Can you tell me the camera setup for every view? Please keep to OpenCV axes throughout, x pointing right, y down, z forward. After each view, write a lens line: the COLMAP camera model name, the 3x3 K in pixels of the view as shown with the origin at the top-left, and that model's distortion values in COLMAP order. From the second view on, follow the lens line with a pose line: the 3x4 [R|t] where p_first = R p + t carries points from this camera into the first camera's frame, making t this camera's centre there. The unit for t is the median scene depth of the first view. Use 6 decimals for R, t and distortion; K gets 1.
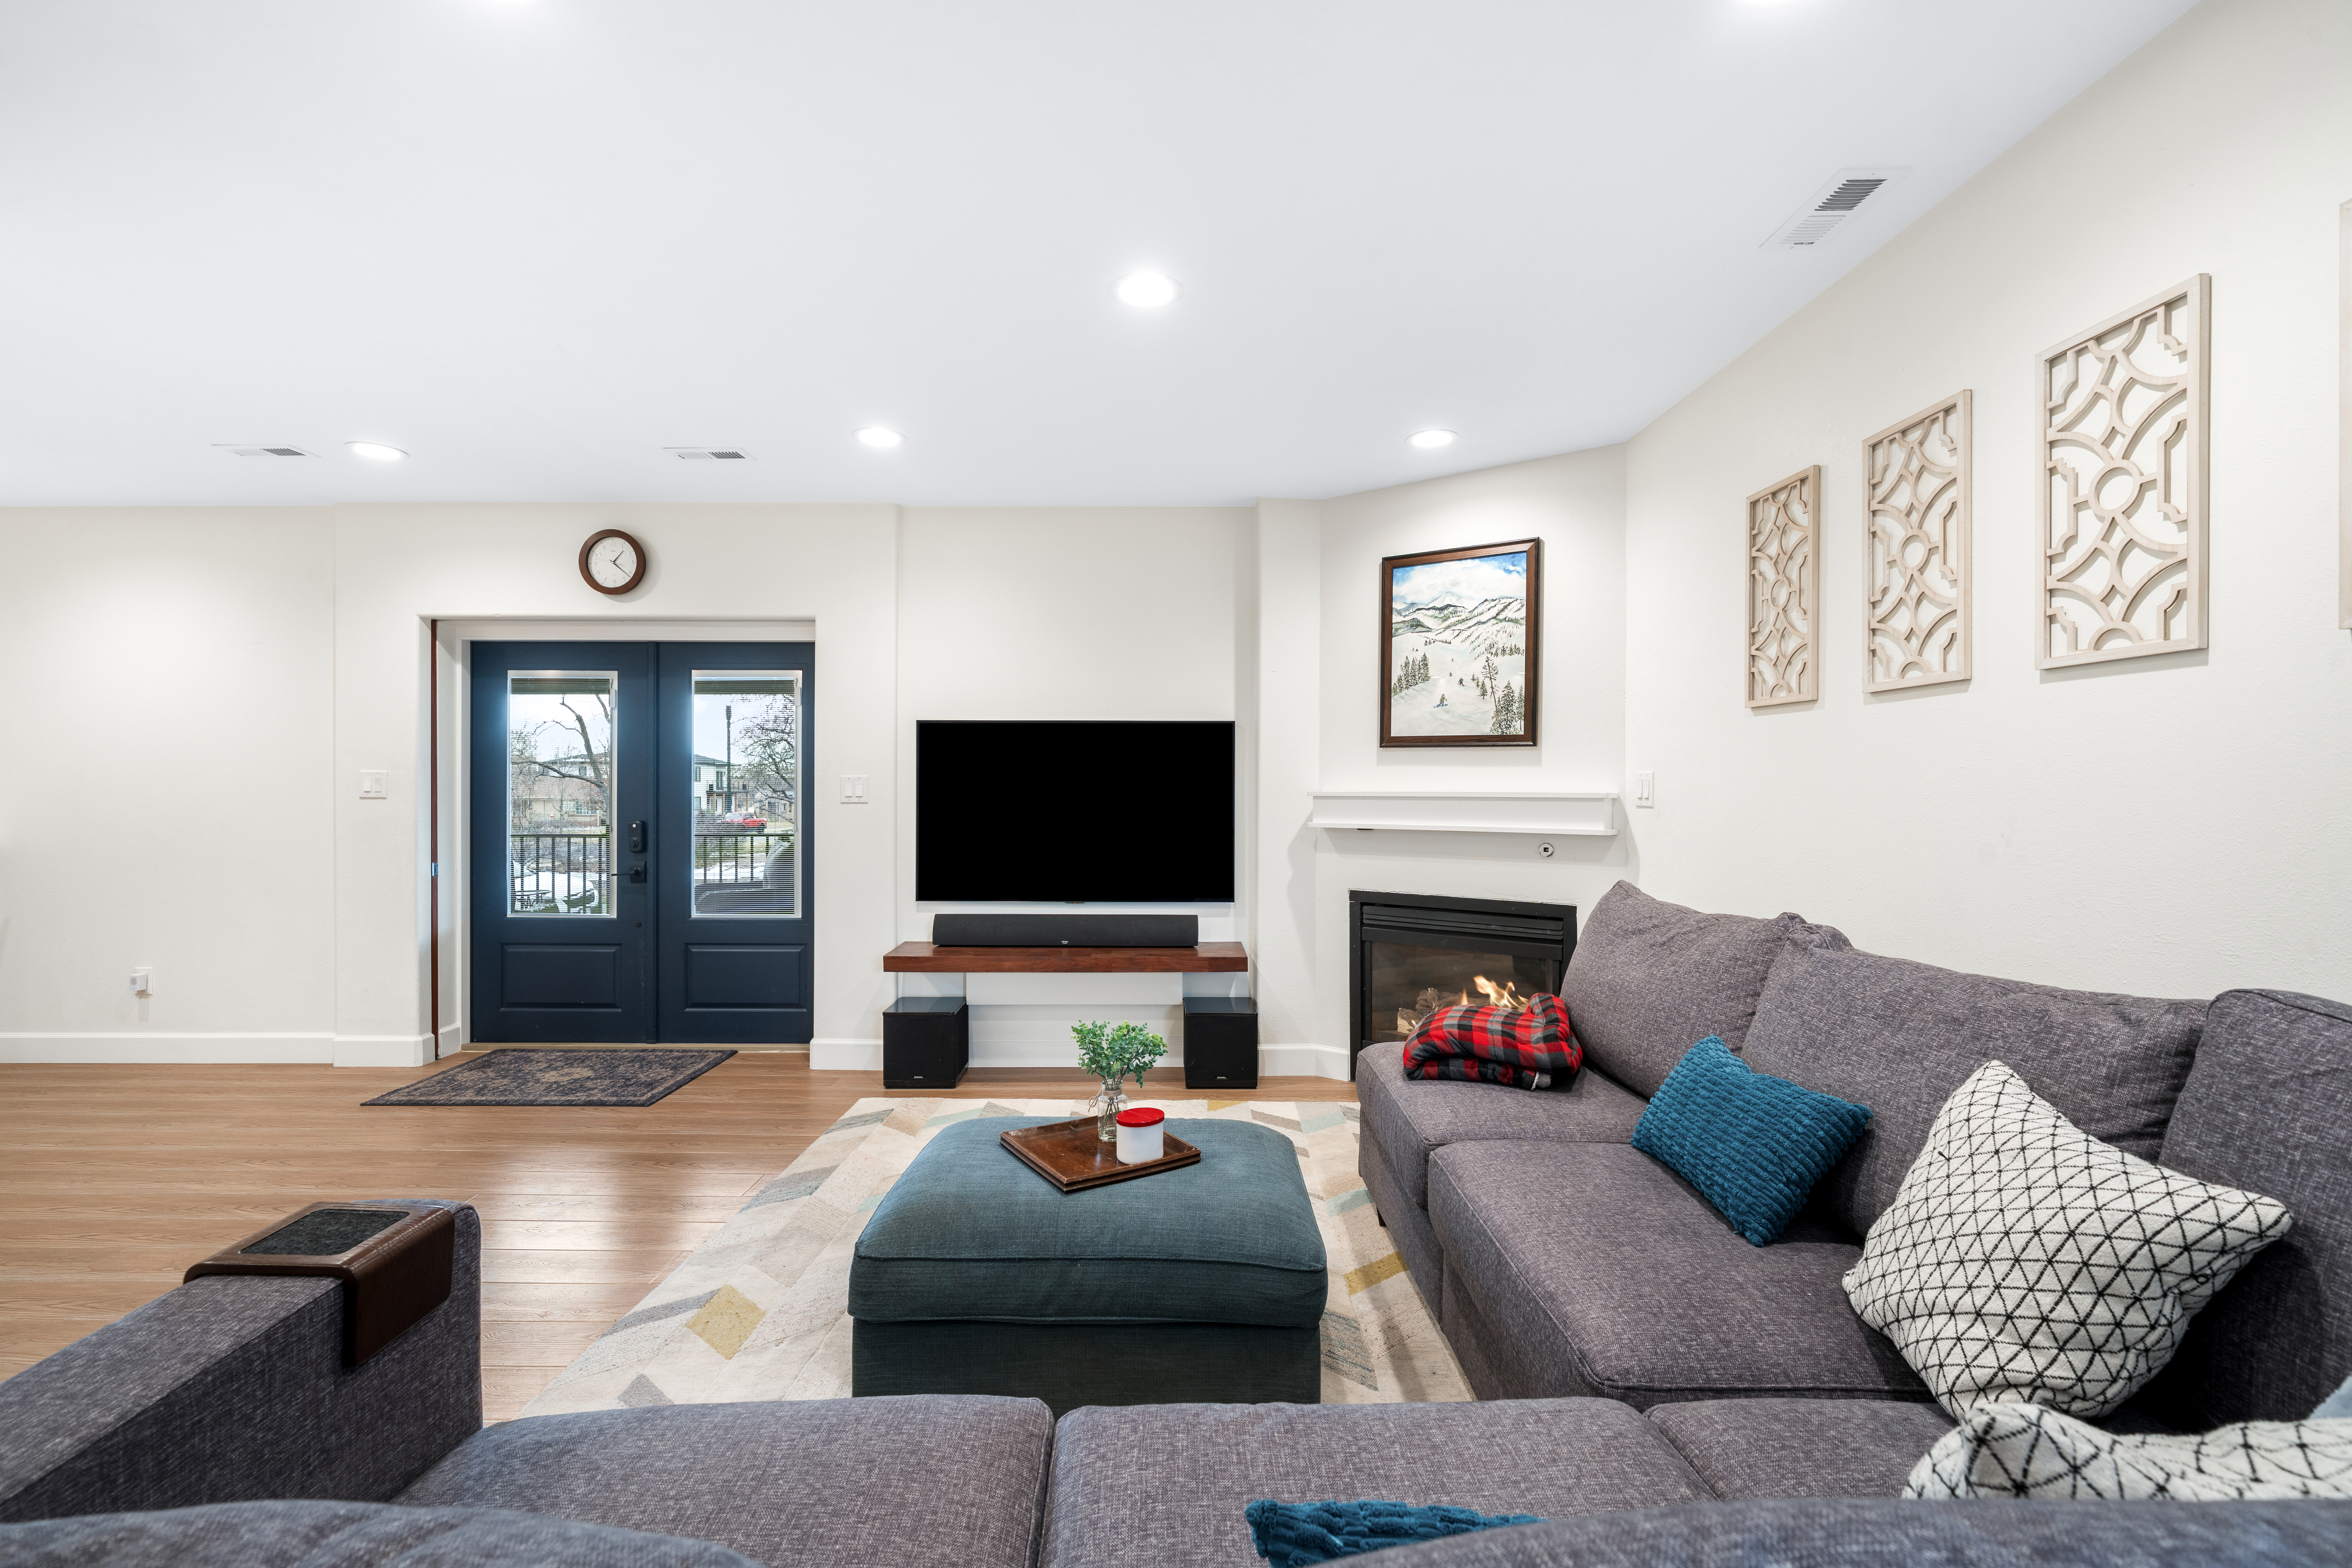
lens RADIAL K [[999.3, 0, 1176.0], [0, 999.3, 784.0], [0, 0, 1]] dist [0.000168, -0.000218]
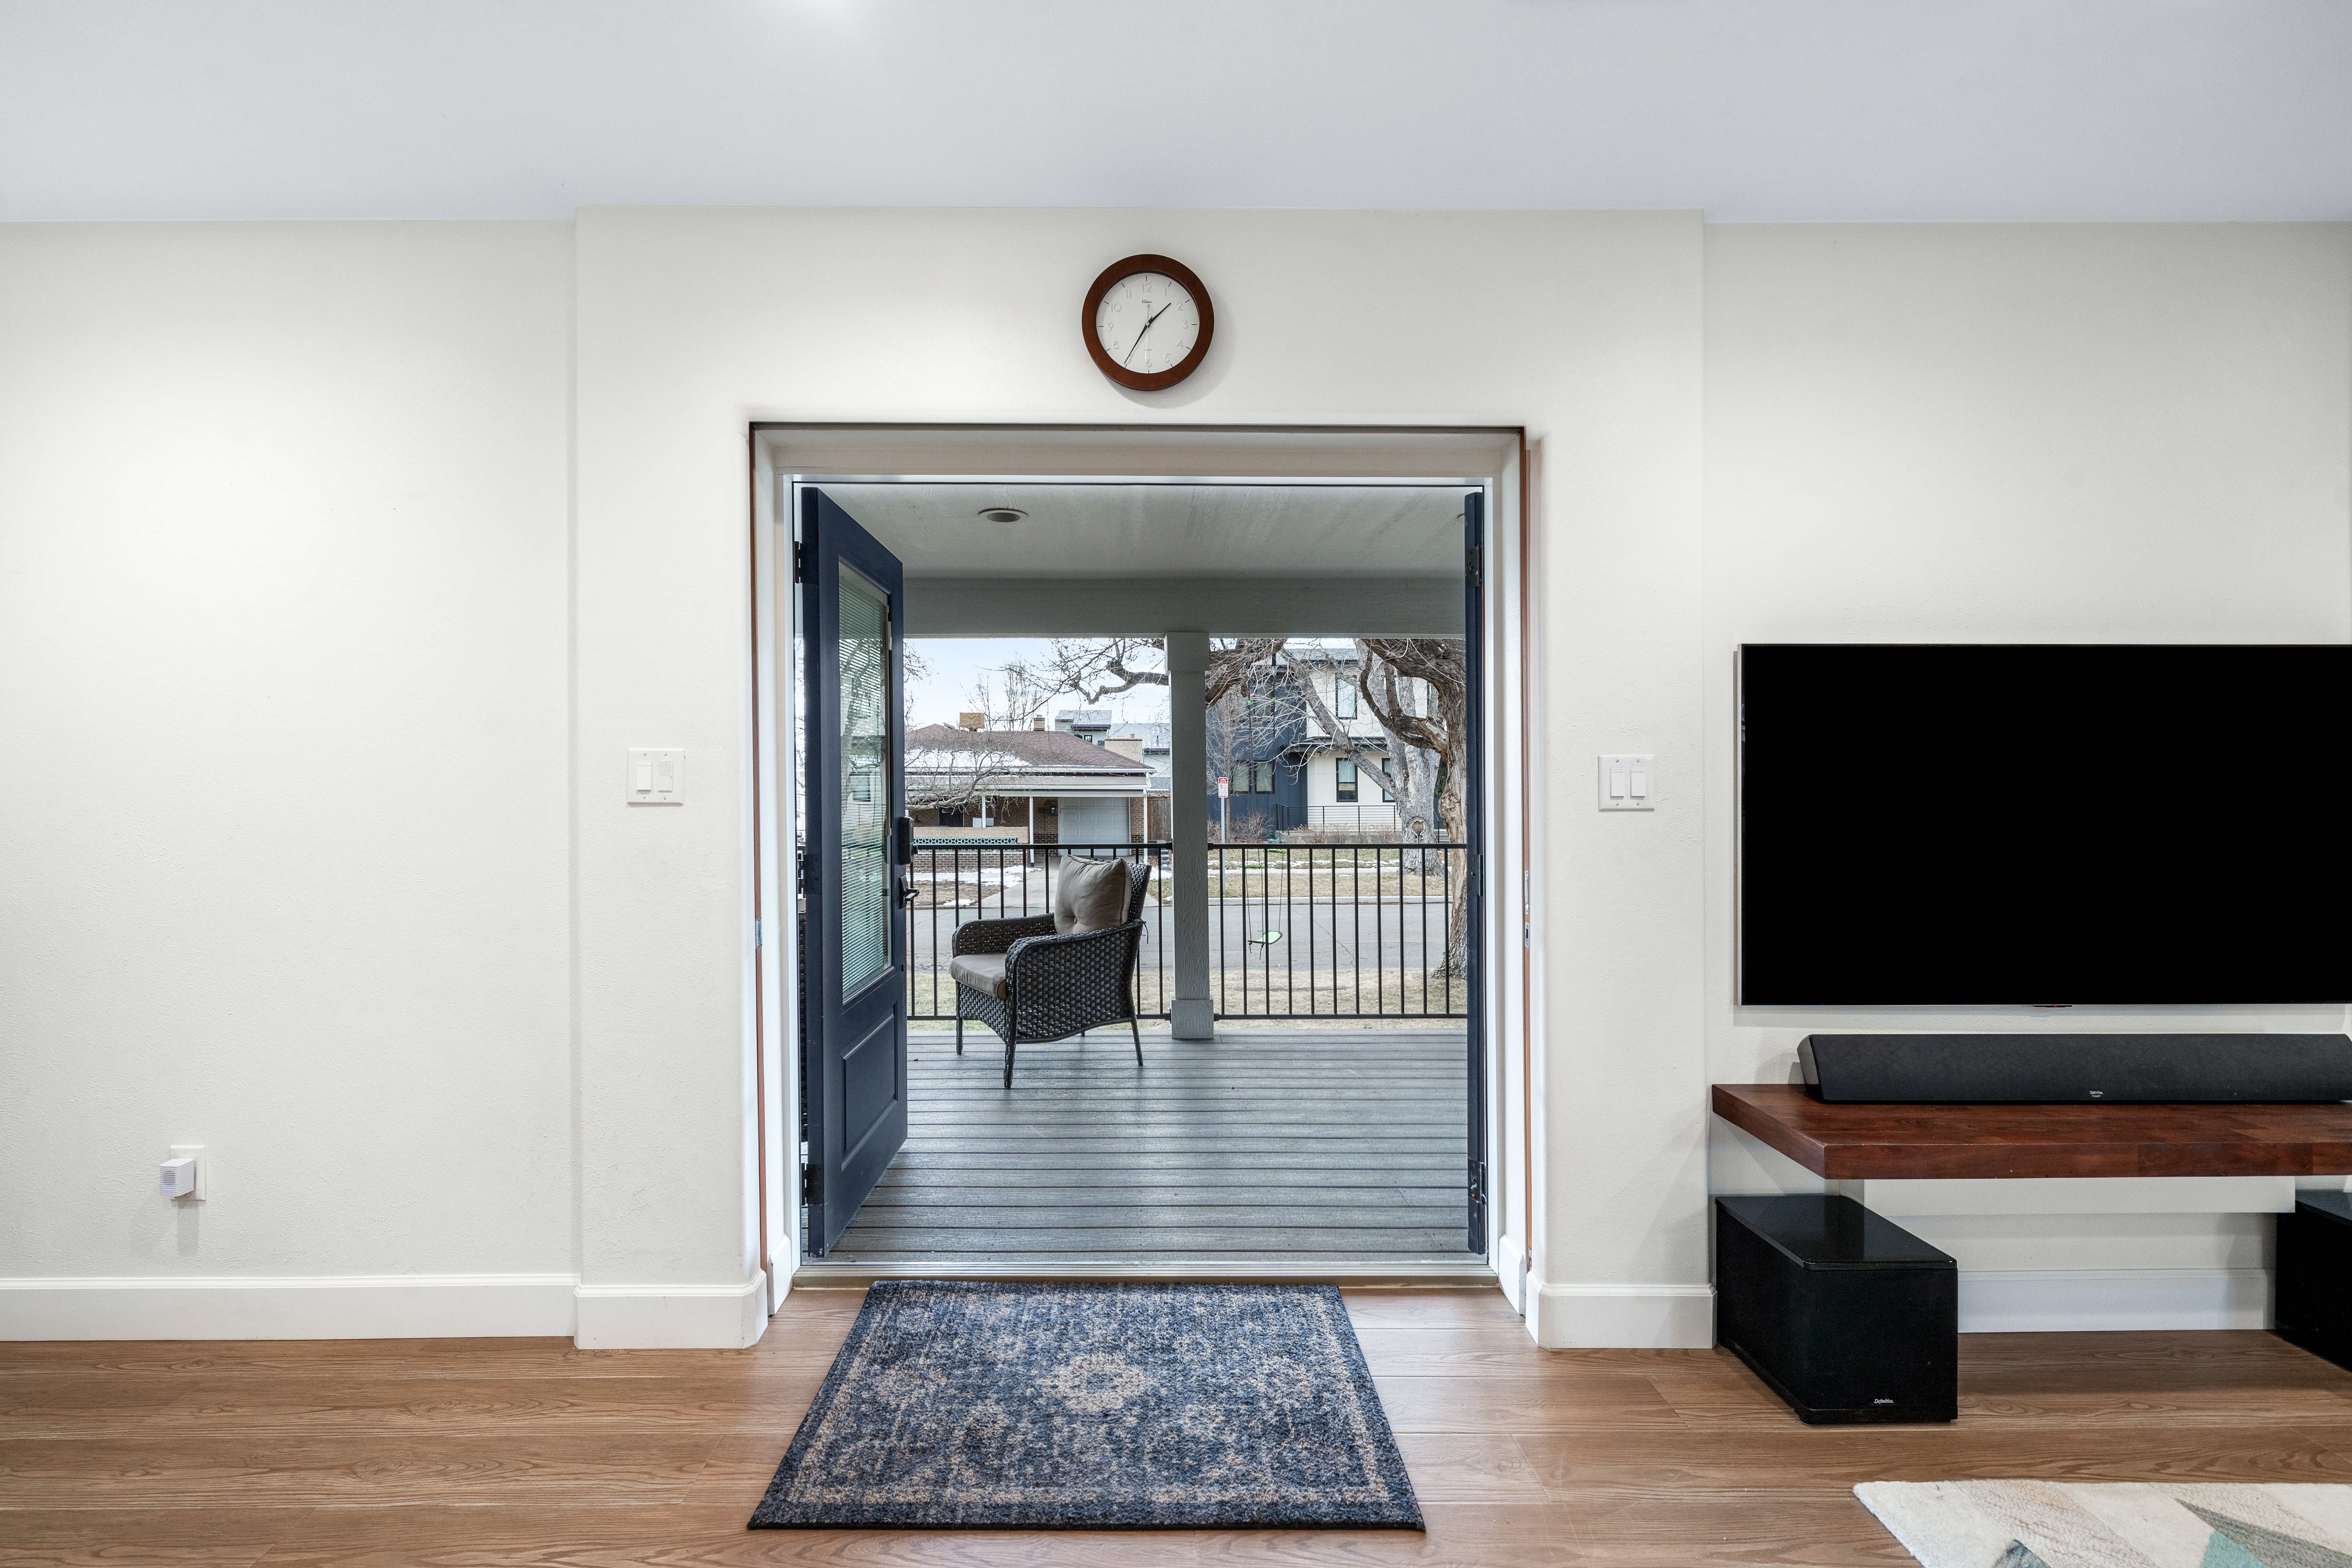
lens RADIAL K [[1052.9, 0, 1176.0], [0, 1052.9, 784.0], [0, 0, 1]] dist [0.001200, 0.000166]
pose [[0.999968, -0.004130, 0.006788, -0.551262], [0.004090, 0.999974, 0.005923, 0.002323], [-0.006812, -0.005895, 0.999959, 0.479435]]
